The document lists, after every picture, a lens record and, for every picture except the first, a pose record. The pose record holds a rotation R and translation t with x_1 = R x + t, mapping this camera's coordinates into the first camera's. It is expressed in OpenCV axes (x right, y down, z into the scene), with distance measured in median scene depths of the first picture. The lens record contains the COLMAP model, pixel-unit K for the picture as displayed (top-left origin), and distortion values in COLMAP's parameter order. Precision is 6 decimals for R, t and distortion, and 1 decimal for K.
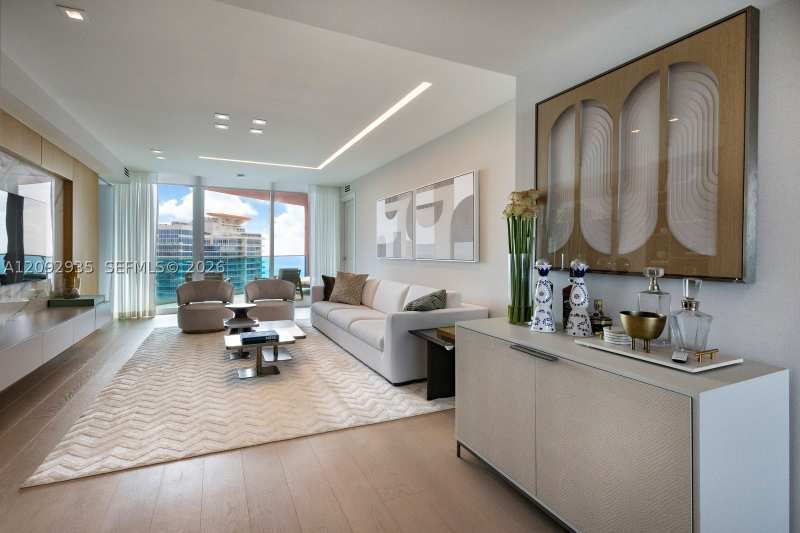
lens RADIAL K [[366.4, 0, 398.1], [0, 366.4, 253.6], [0, 0, 1]] dist [0.003108, 0.001275]
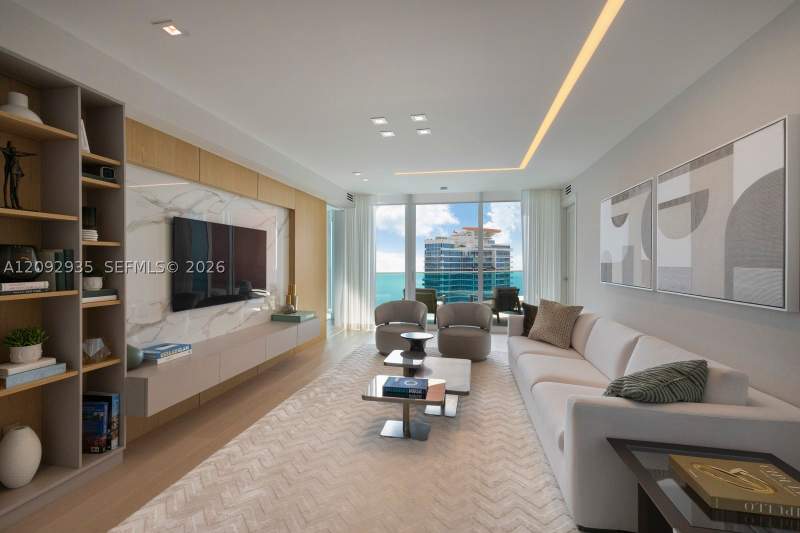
lens RADIAL K [[366.4, 0, 417.2], [0, 366.4, 266.7], [0, 0, 1]] dist [0.003108, 0.001275]
pose [[0.820217, 0.006542, -0.572015, 0.066834], [-0.002439, 0.999966, 0.007939, -0.027340], [0.572047, -0.005117, 0.820205, 0.254259]]
